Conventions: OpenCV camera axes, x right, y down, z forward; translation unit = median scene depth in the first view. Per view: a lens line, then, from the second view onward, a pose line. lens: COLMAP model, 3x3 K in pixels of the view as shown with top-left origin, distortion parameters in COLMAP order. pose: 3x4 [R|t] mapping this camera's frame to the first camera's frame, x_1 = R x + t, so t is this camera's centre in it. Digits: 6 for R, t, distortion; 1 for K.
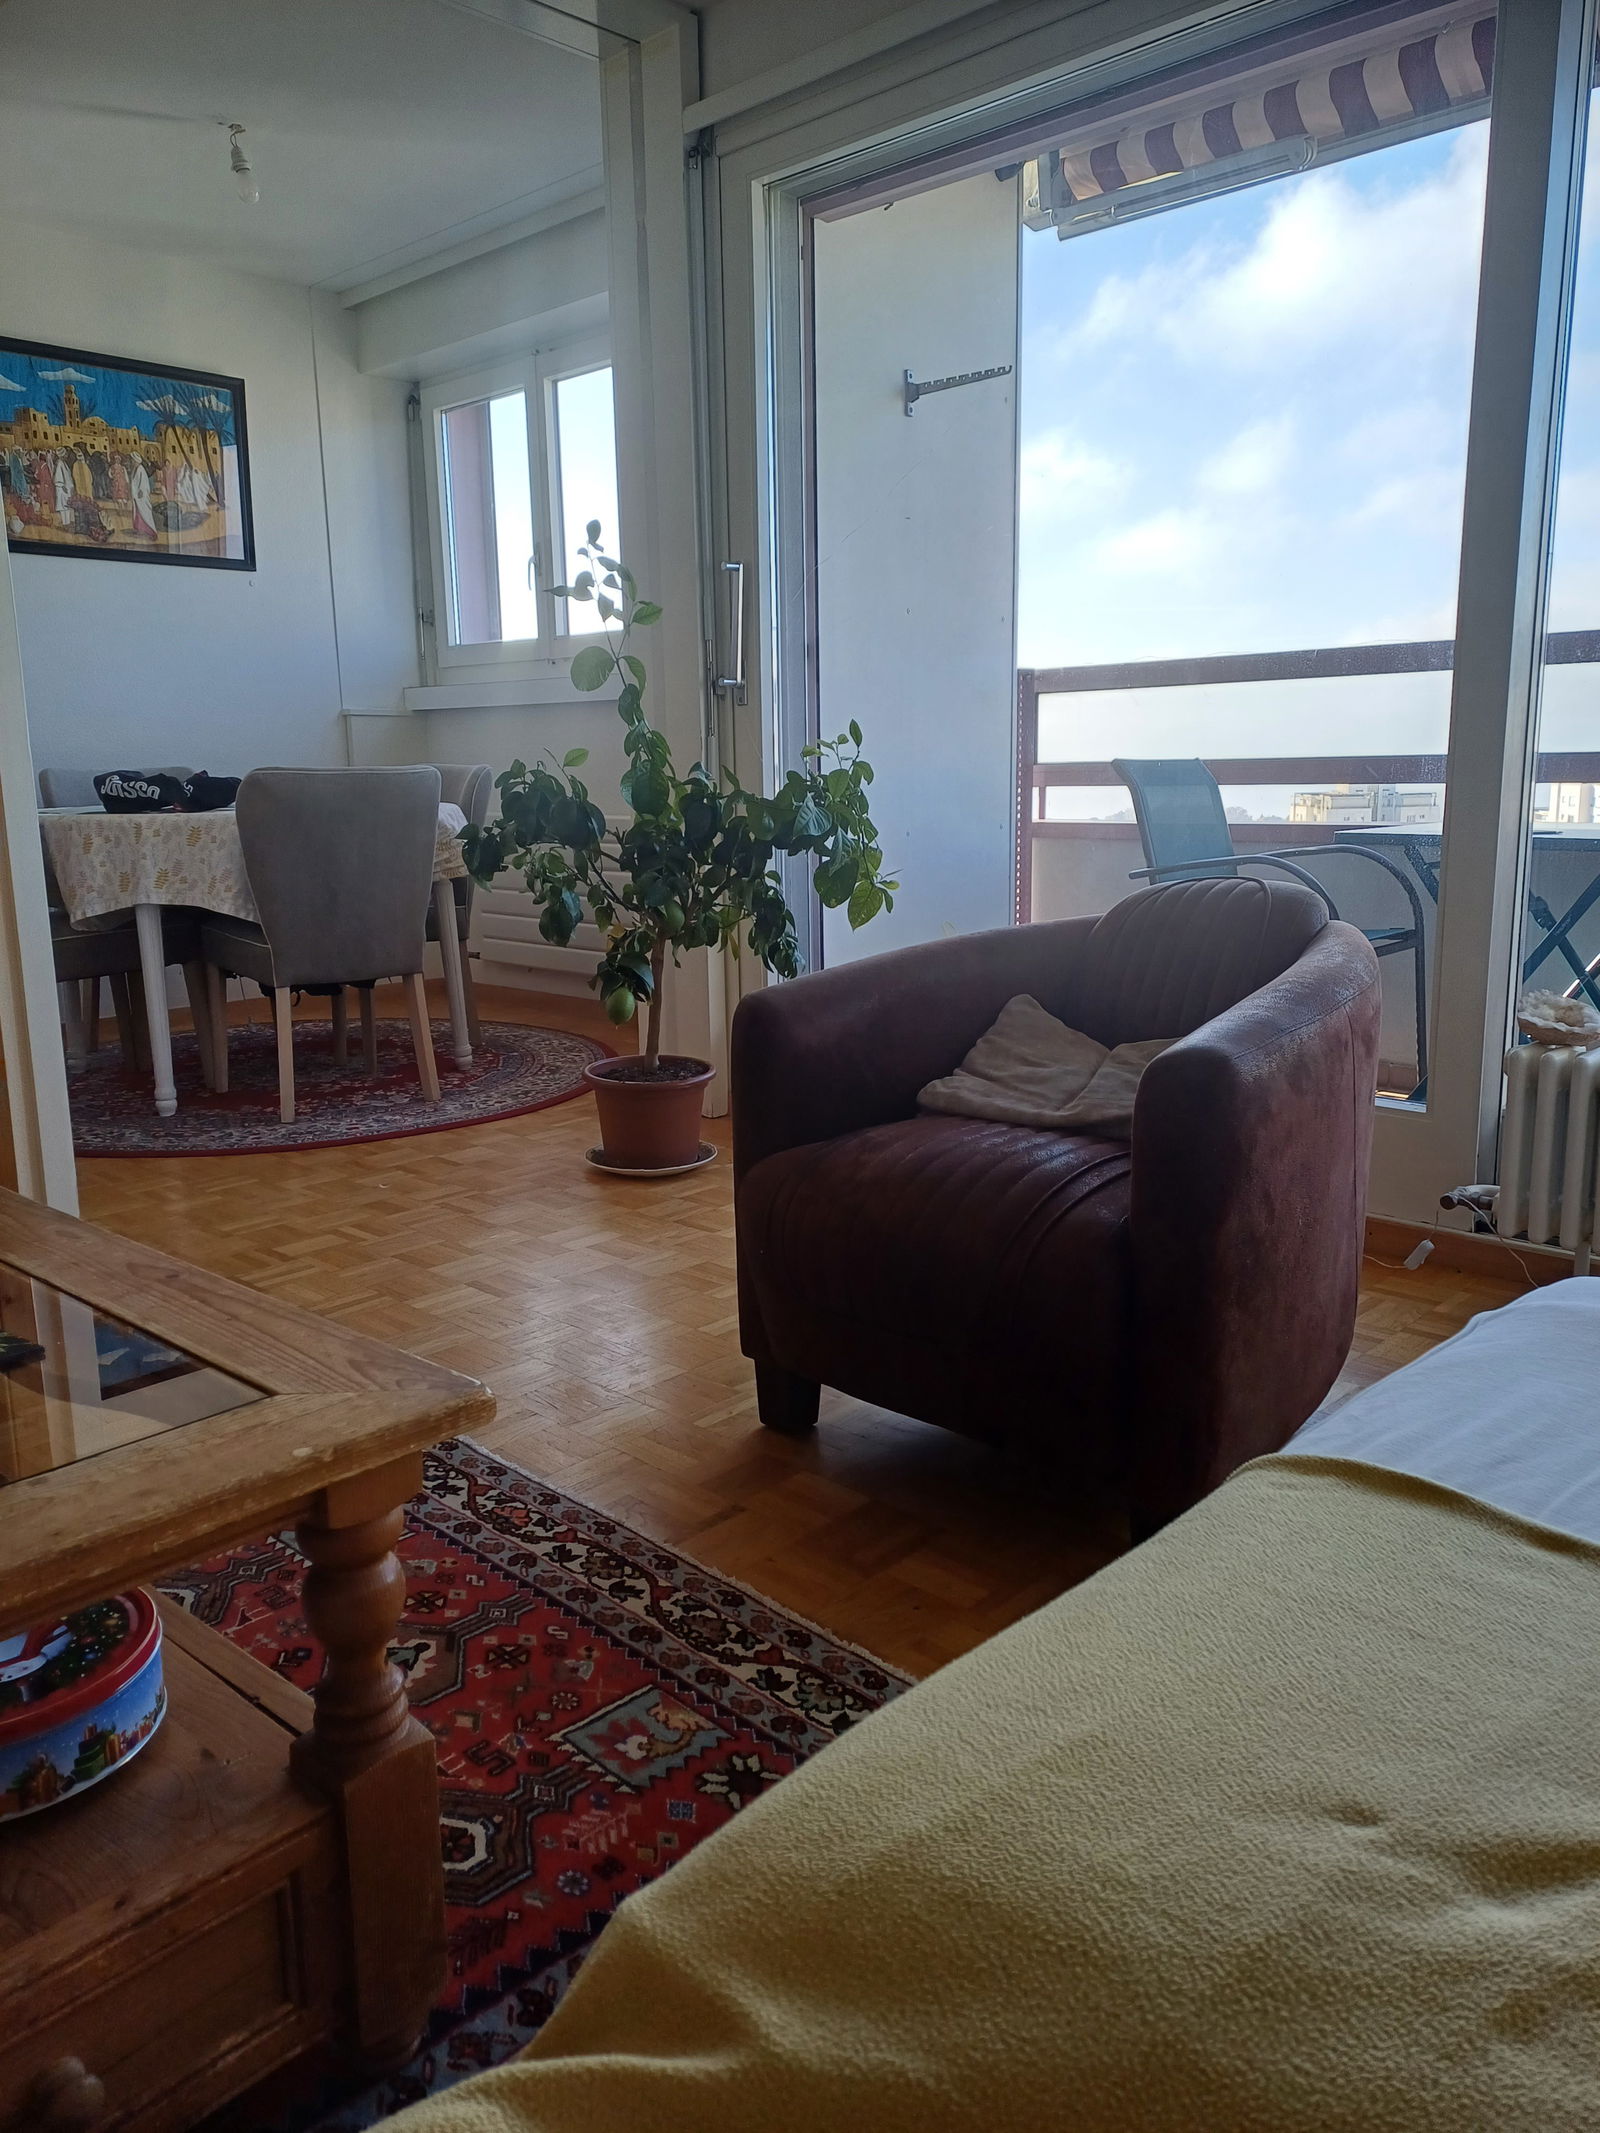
lens RADIAL K [[1556.7, 0, 805.1], [0, 1556.7, 1066.7], [0, 0, 1]] dist [0.044391, -0.024931]
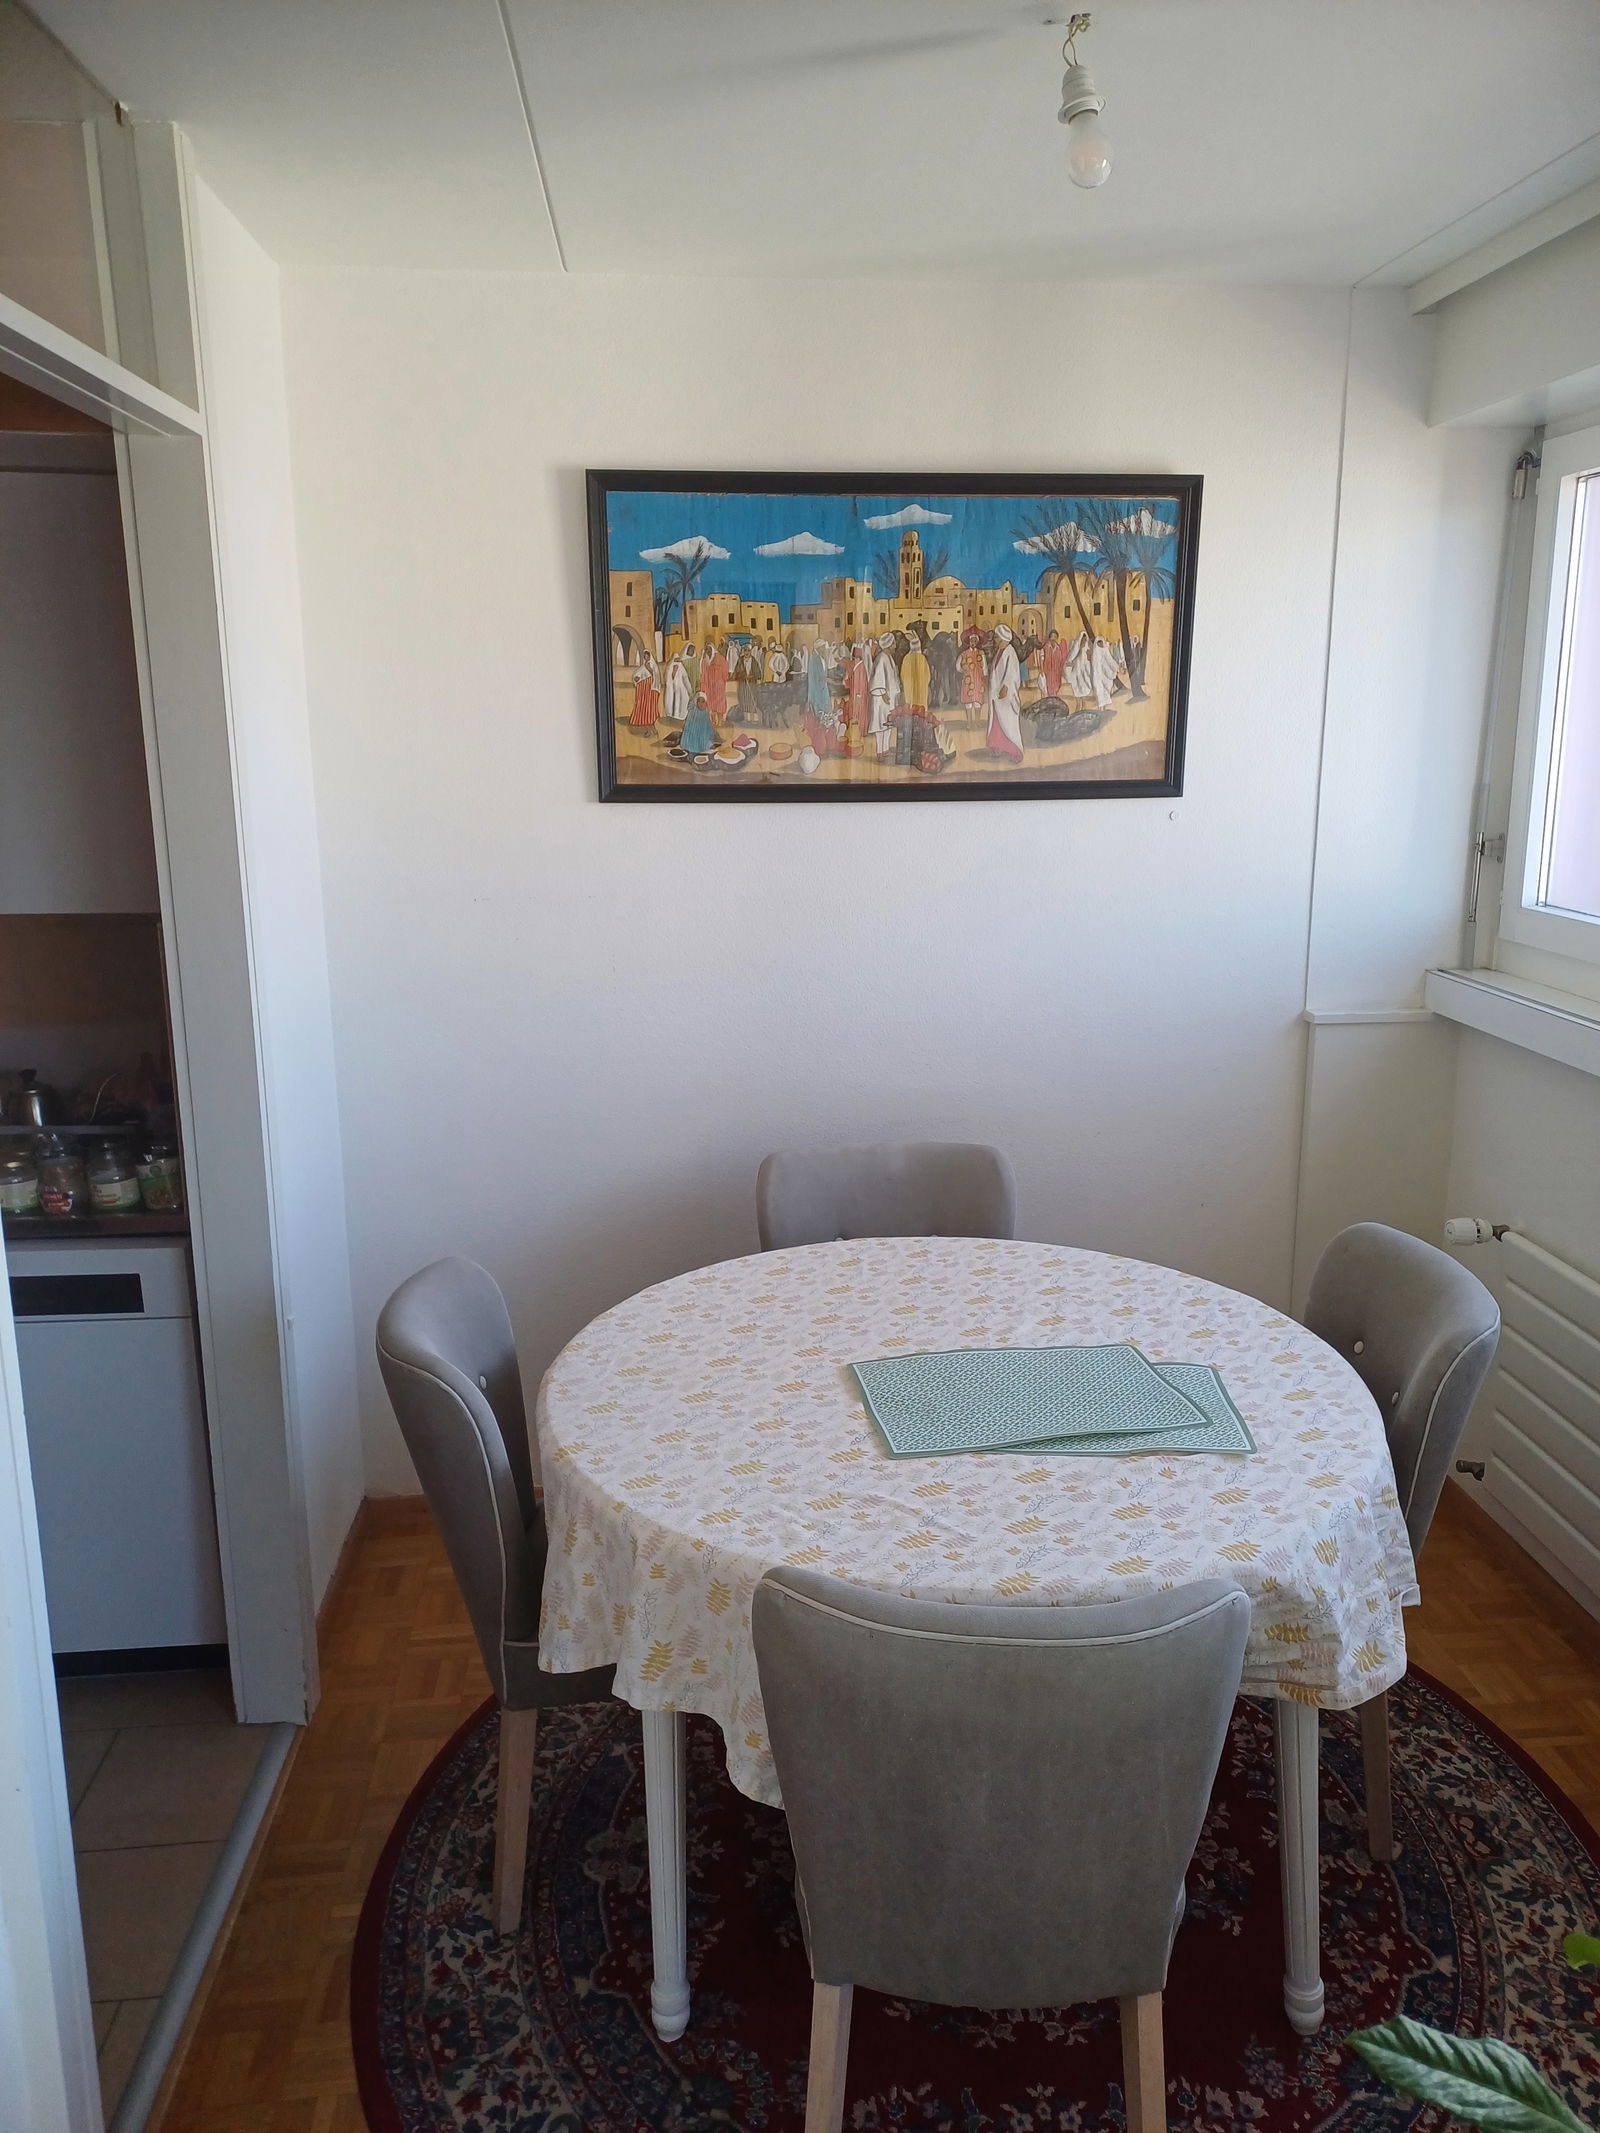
lens RADIAL K [[1556.7, 0, 798.3], [0, 1556.7, 1055.6], [0, 0, 1]] dist [0.044391, -0.024931]
pose [[0.766089, 0.148537, -0.625335, -0.082383], [-0.128093, 0.988696, 0.077922, -0.261312], [0.629841, 0.020406, 0.776456, 0.481559]]
